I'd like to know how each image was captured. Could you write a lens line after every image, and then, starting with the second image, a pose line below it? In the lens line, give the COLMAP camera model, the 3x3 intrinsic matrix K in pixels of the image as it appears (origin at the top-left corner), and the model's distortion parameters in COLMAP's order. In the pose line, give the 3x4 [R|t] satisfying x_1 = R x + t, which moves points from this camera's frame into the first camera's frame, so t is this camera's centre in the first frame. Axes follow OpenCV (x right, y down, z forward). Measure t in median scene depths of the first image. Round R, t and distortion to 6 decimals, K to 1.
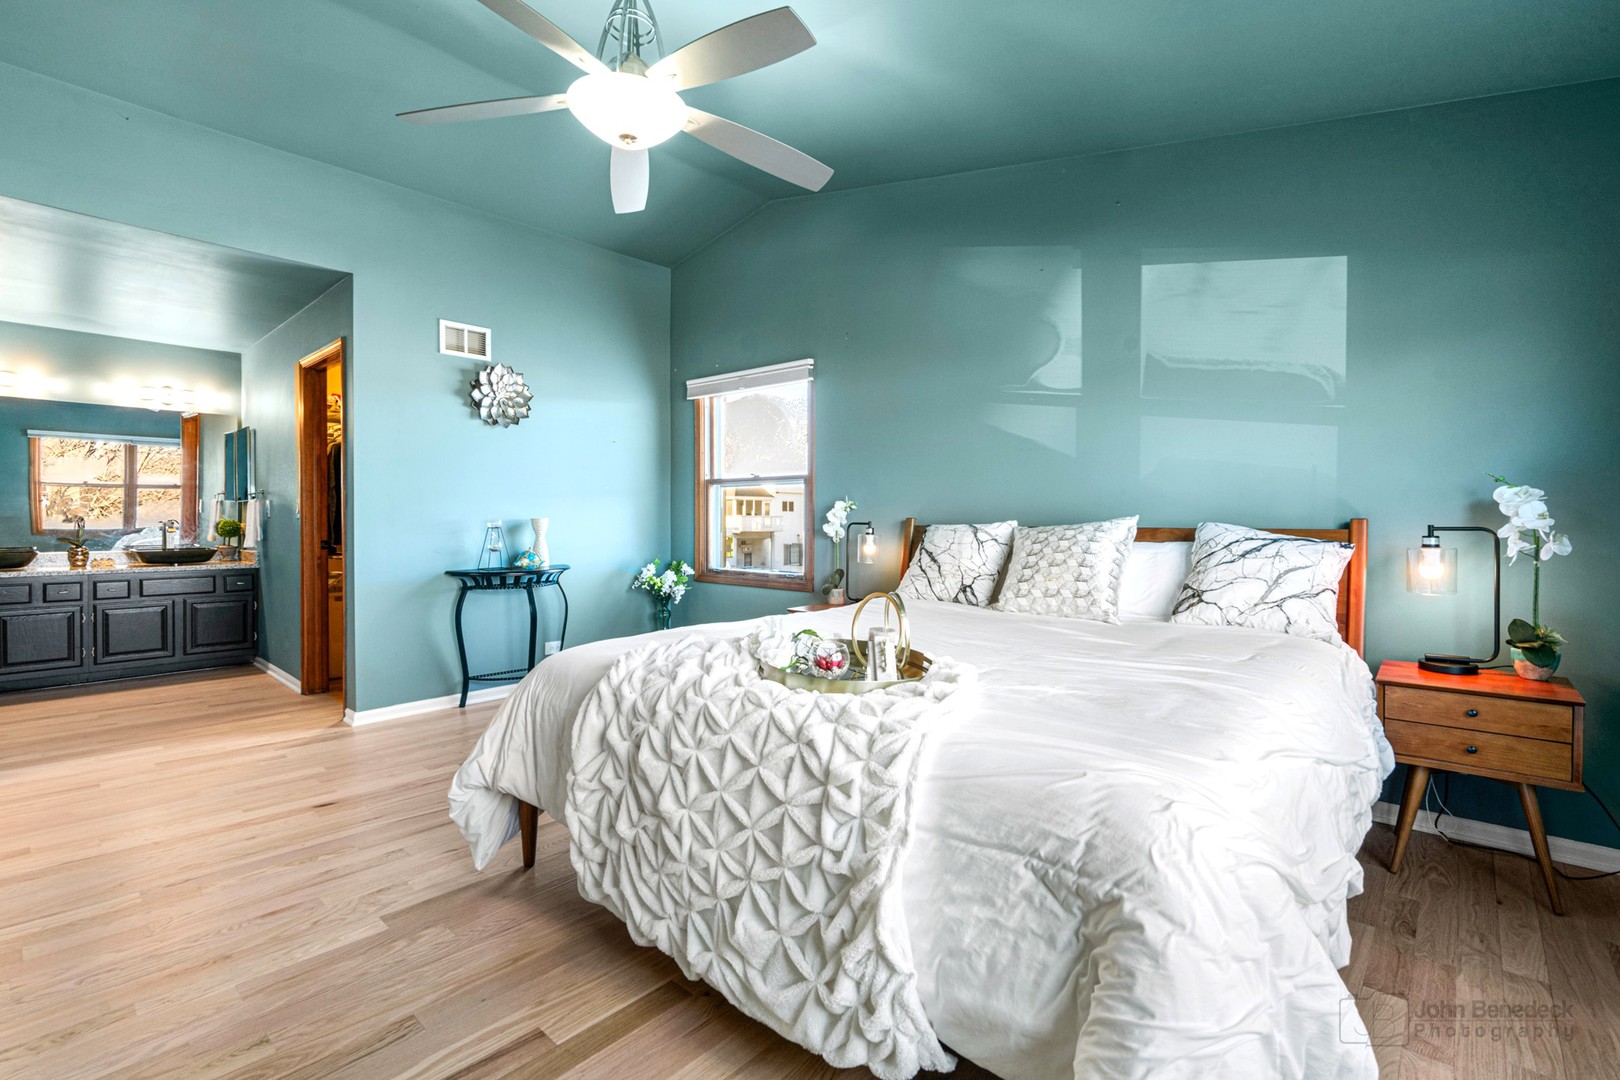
lens RADIAL K [[743.3, 0, 801.5], [0, 743.3, 523.0], [0, 0, 1]] dist [-0.013966, 0.001308]
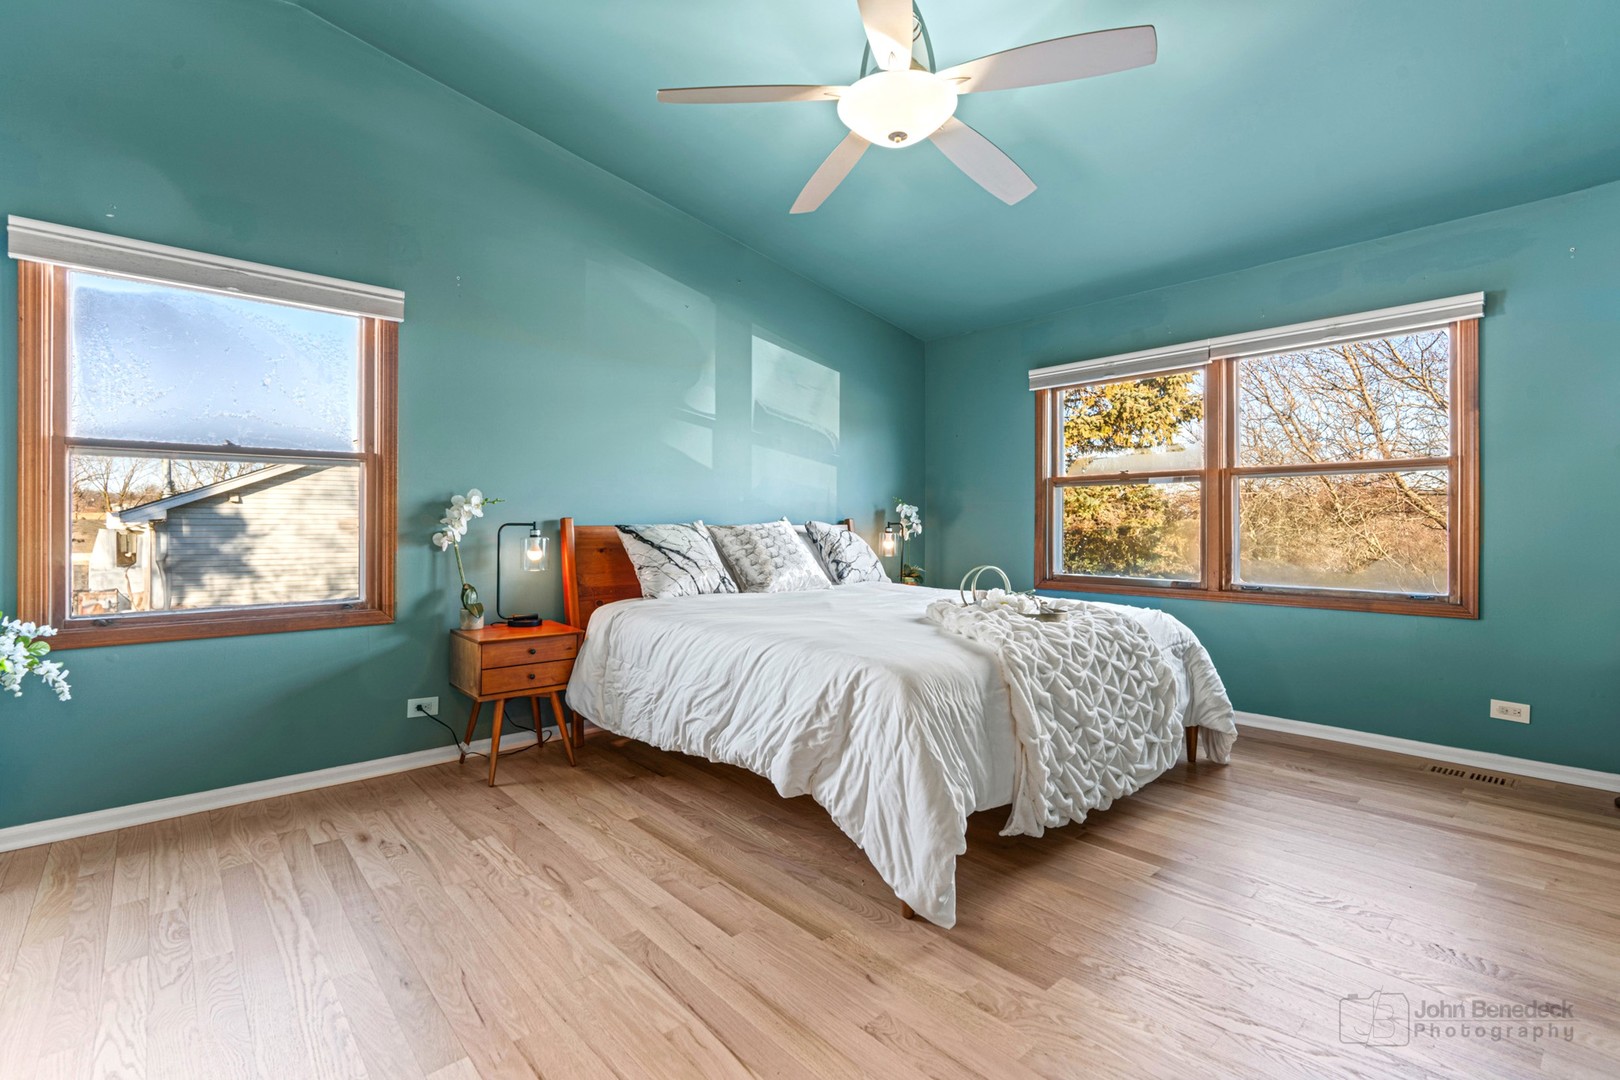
lens RADIAL K [[743.3, 0, 803.4], [0, 743.3, 533.5], [0, 0, 1]] dist [-0.013966, 0.001308]
pose [[0.103375, -0.027444, 0.994264, -0.923092], [-0.001407, 0.999614, 0.027738, -0.016231], [-0.994641, -0.004266, 0.103297, 0.760045]]
